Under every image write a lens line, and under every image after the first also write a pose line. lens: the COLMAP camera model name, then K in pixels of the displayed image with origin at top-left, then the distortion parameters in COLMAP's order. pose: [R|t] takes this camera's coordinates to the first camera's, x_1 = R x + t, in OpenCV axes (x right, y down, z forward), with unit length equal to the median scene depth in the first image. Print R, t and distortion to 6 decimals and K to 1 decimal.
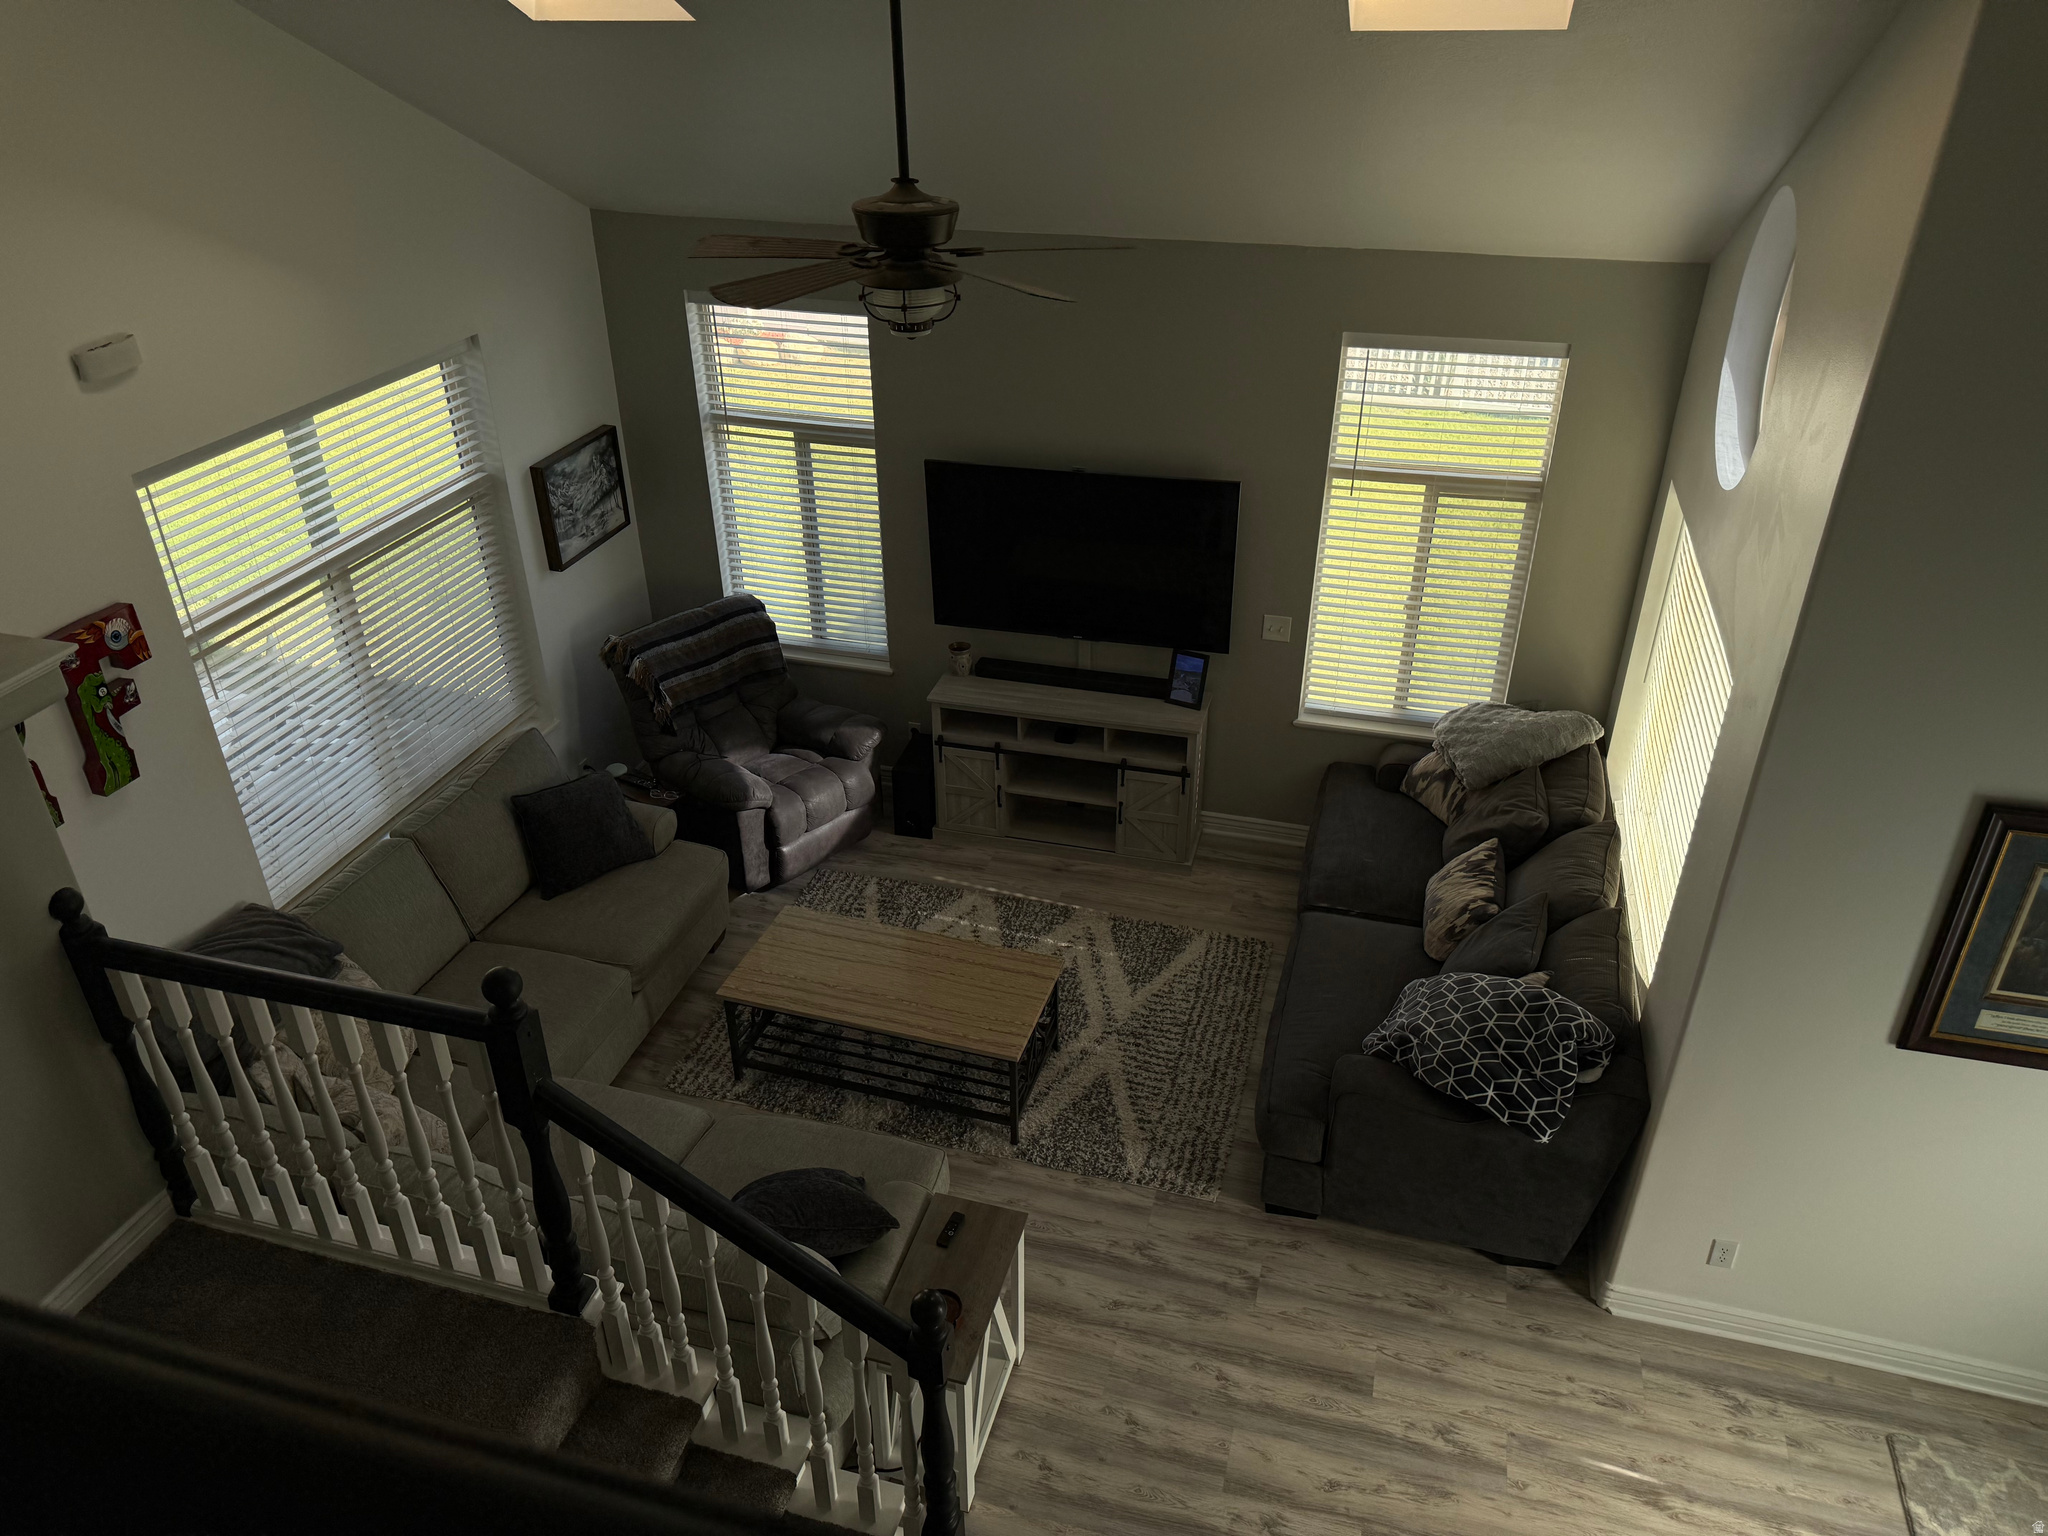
lens RADIAL K [[1460.4, 0, 1016.2], [0, 1460.4, 769.5], [0, 0, 1]] dist [0.026948, -0.026103]
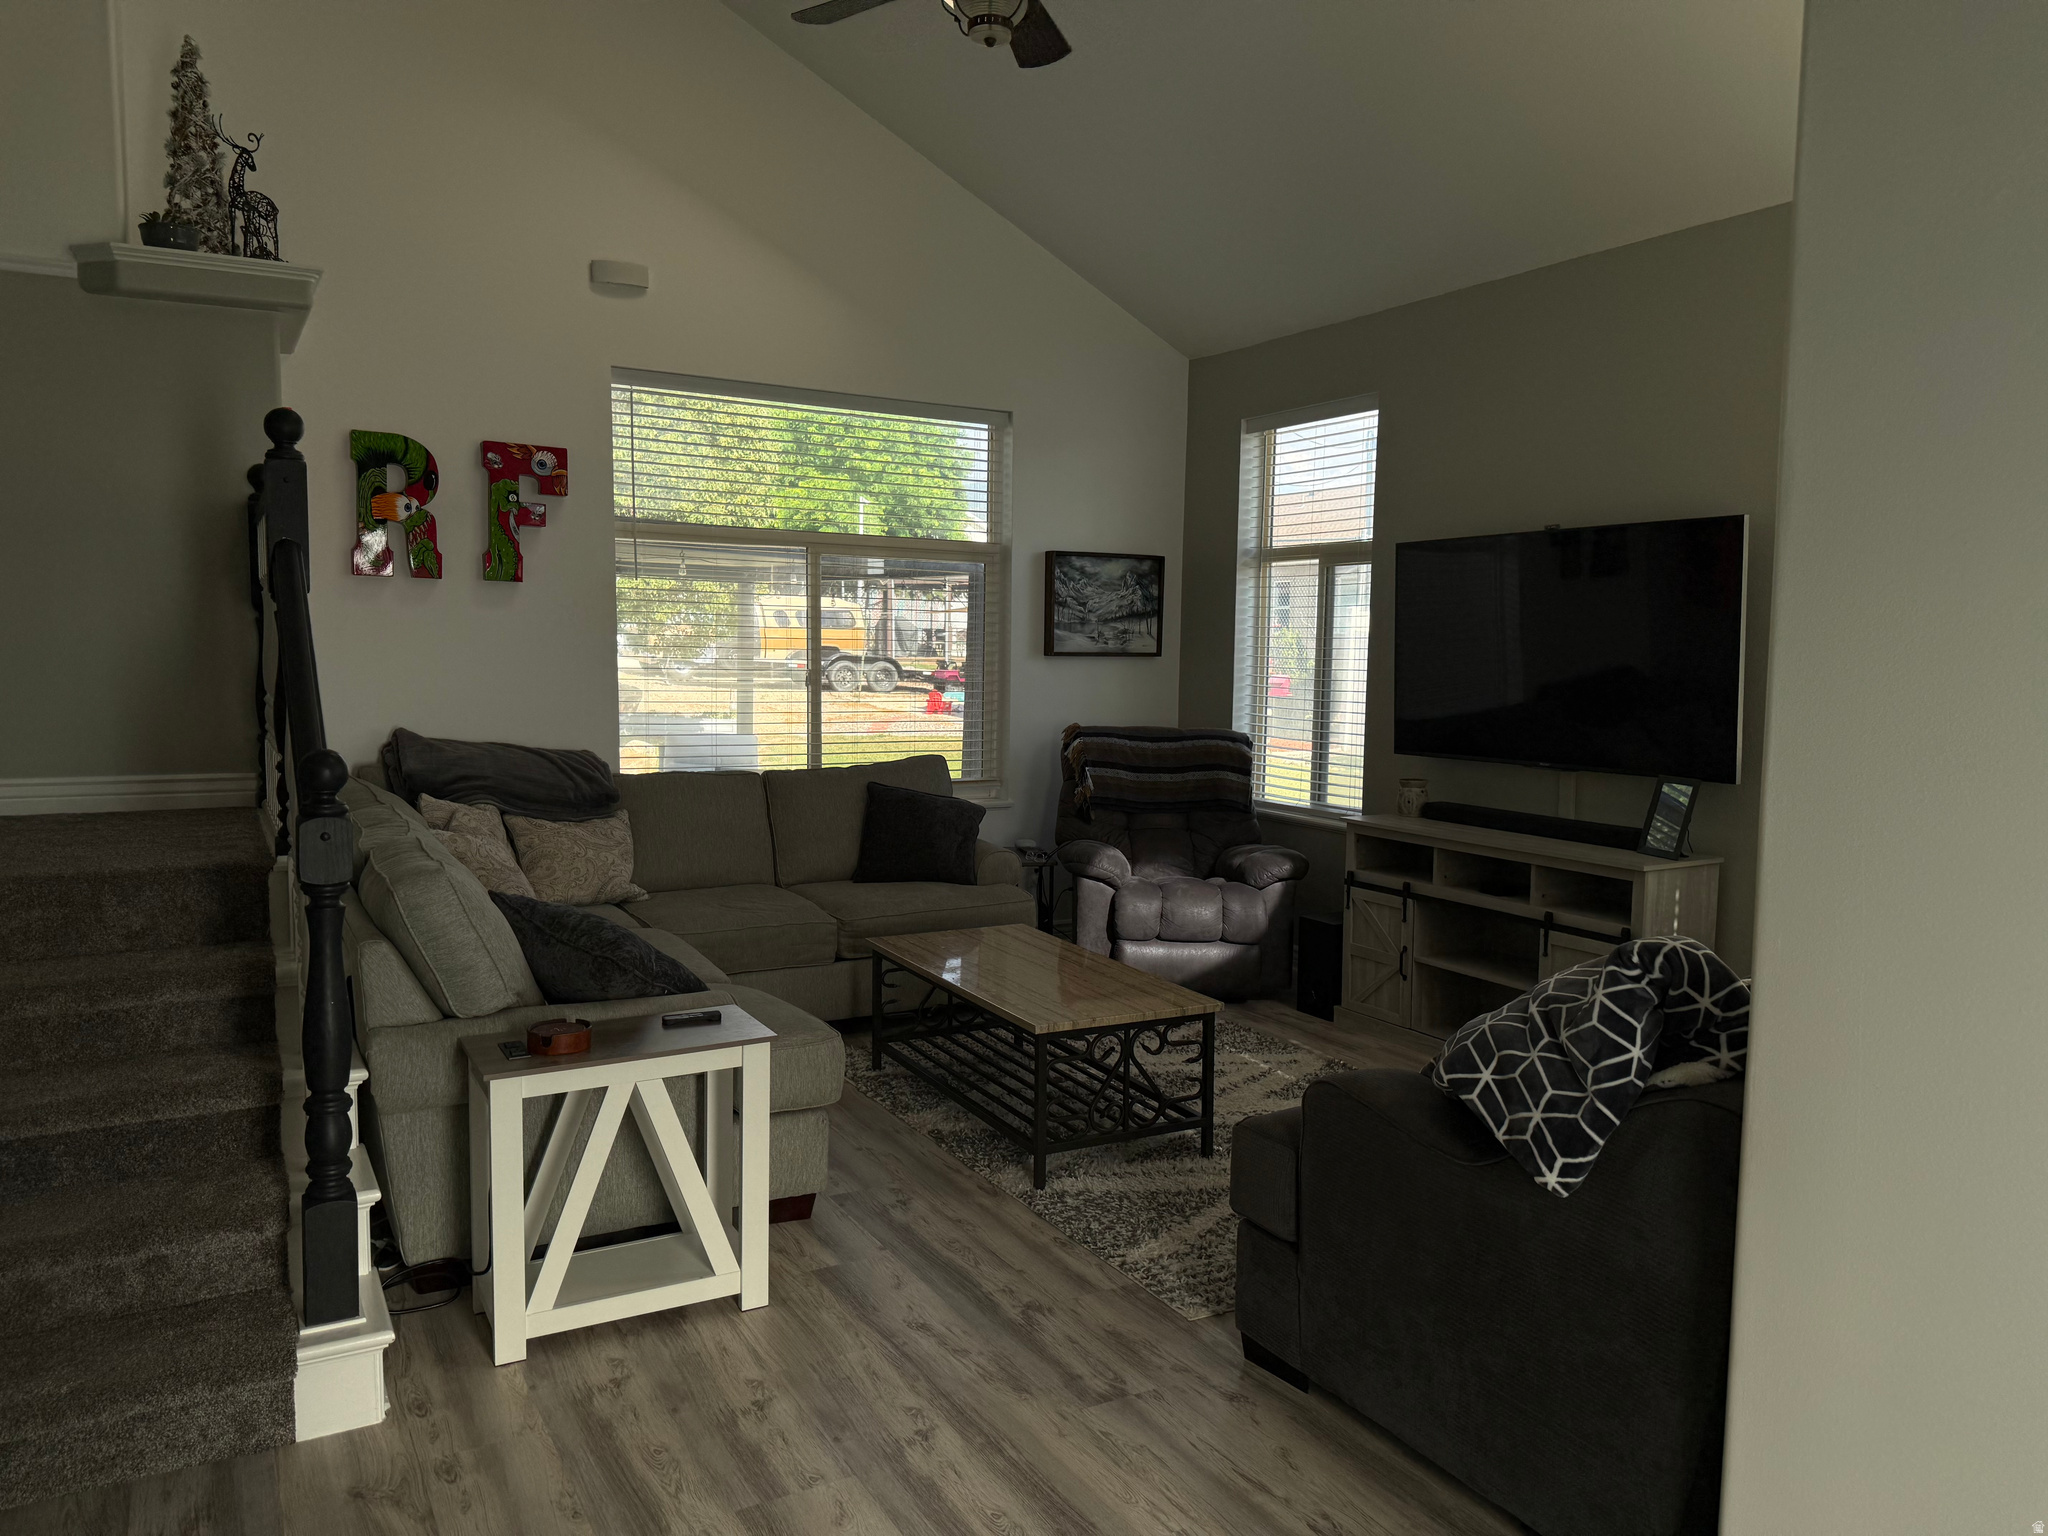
lens RADIAL K [[1460.4, 0, 1012.9], [0, 1460.4, 766.7], [0, 0, 1]] dist [0.026948, -0.026103]
pose [[0.706101, 0.070034, -0.704640, 0.517539], [-0.374532, 0.881450, -0.287702, 0.309681], [0.600955, 0.467057, 0.648622, 0.478418]]
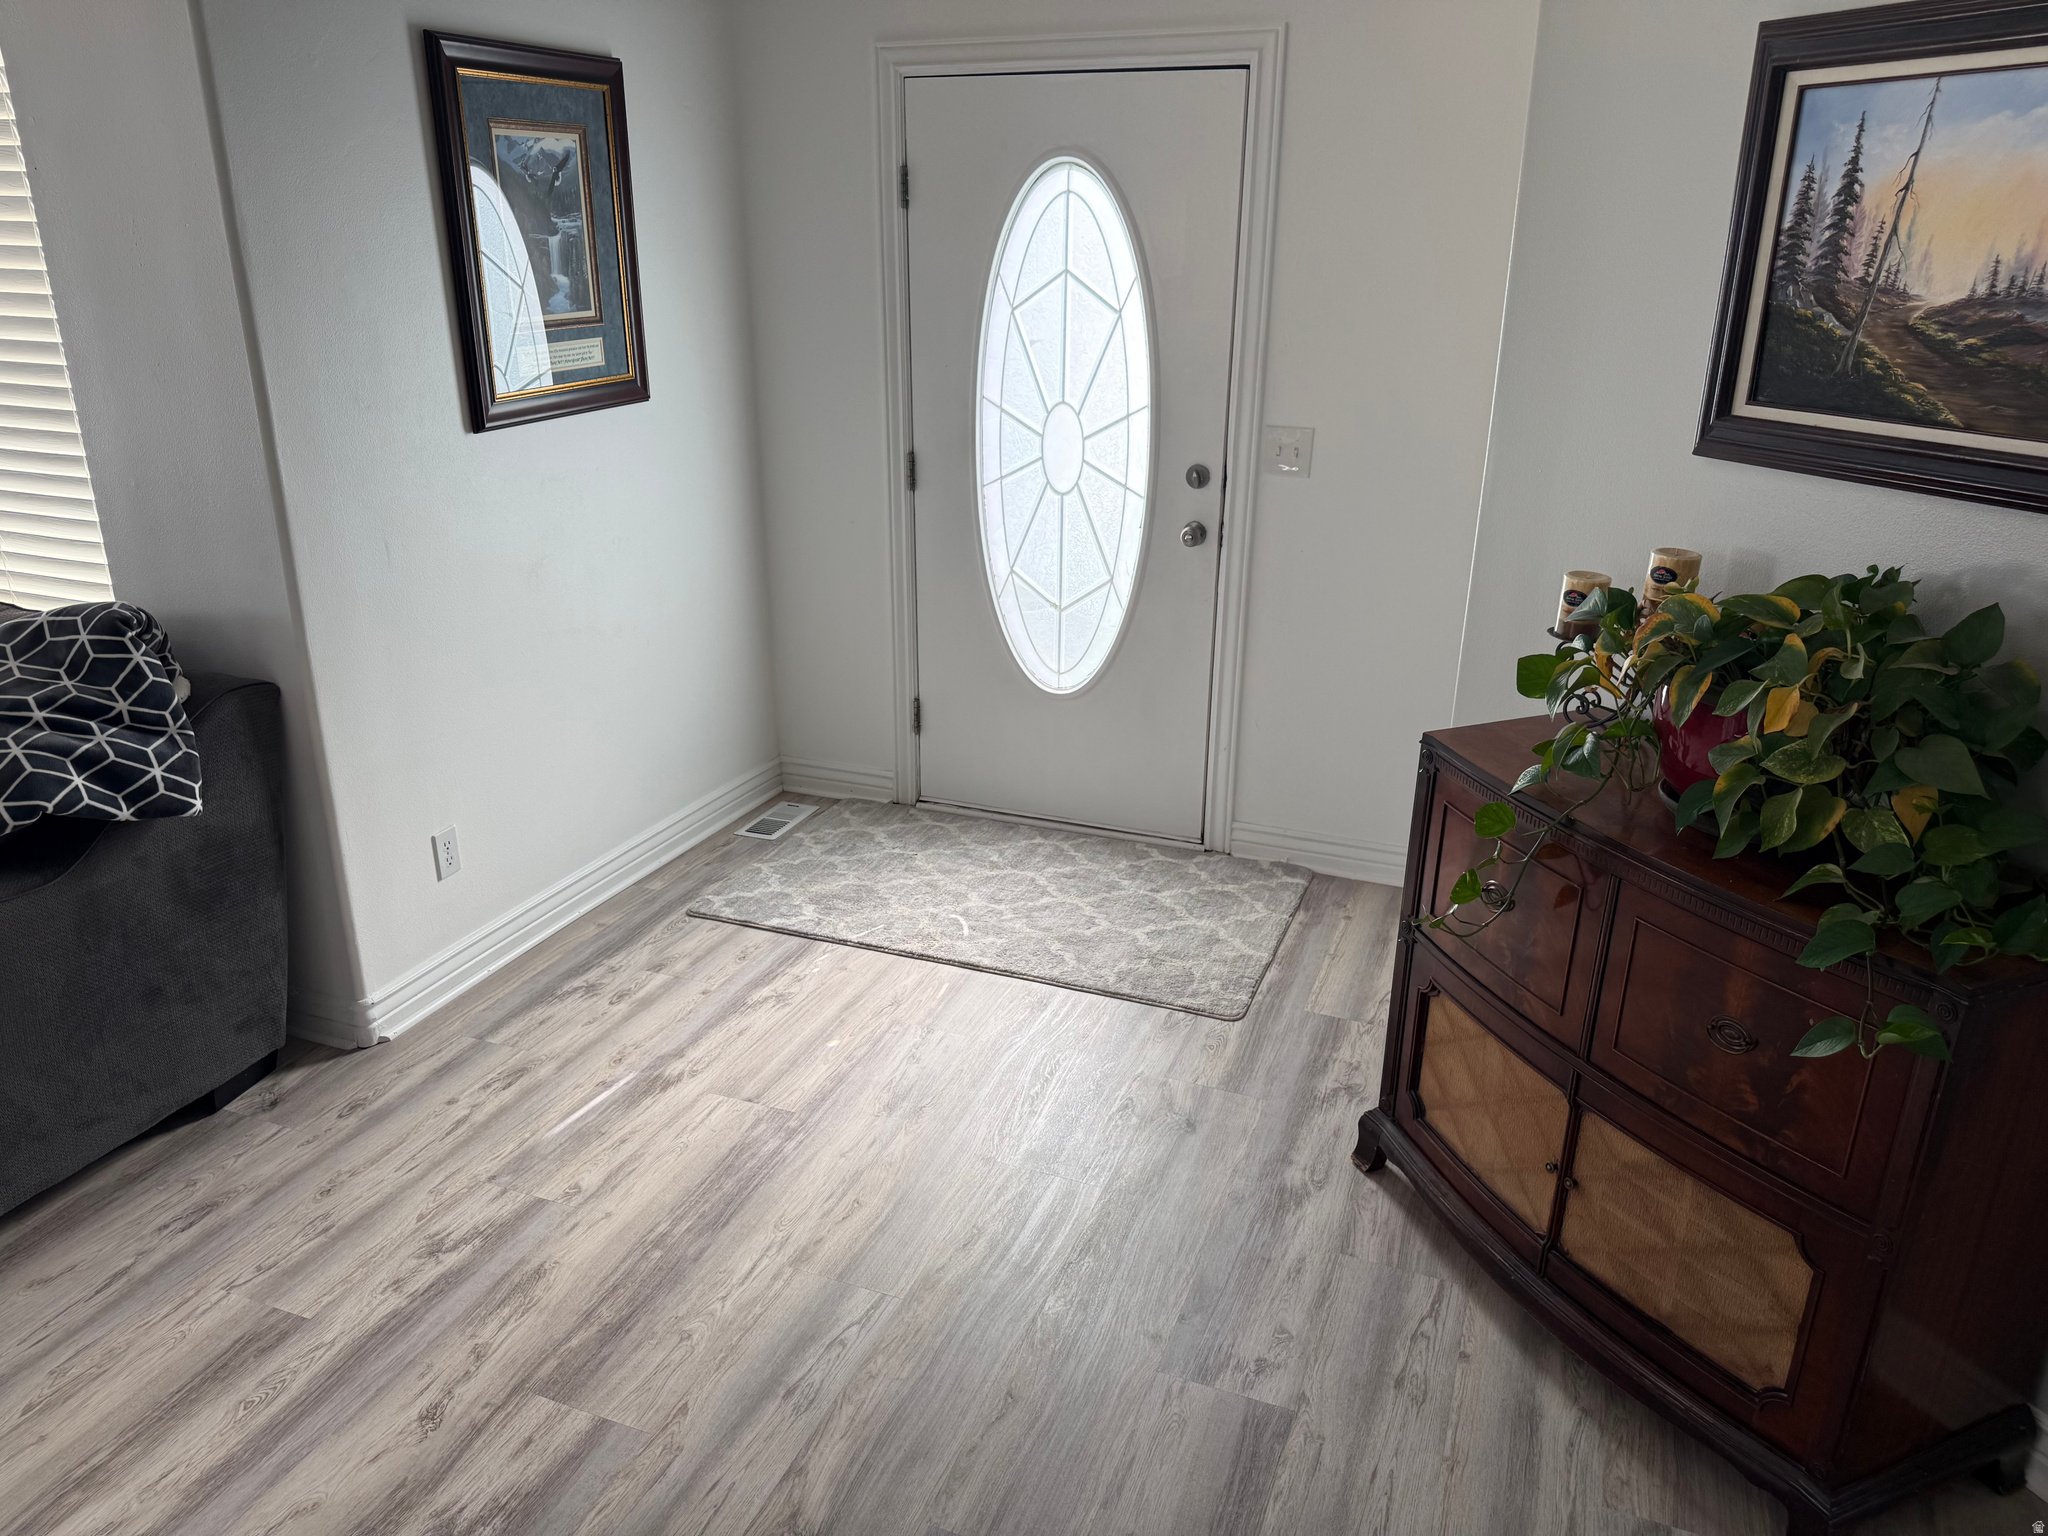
lens RADIAL K [[1460.4, 0, 1026.5], [0, 1460.4, 759.0], [0, 0, 1]] dist [0.026948, -0.026103]
pose [[0.101050, -0.336708, 0.936171, -0.142450], [0.496288, 0.832608, 0.245890, 0.235867], [-0.862257, 0.439763, 0.251239, 0.508995]]
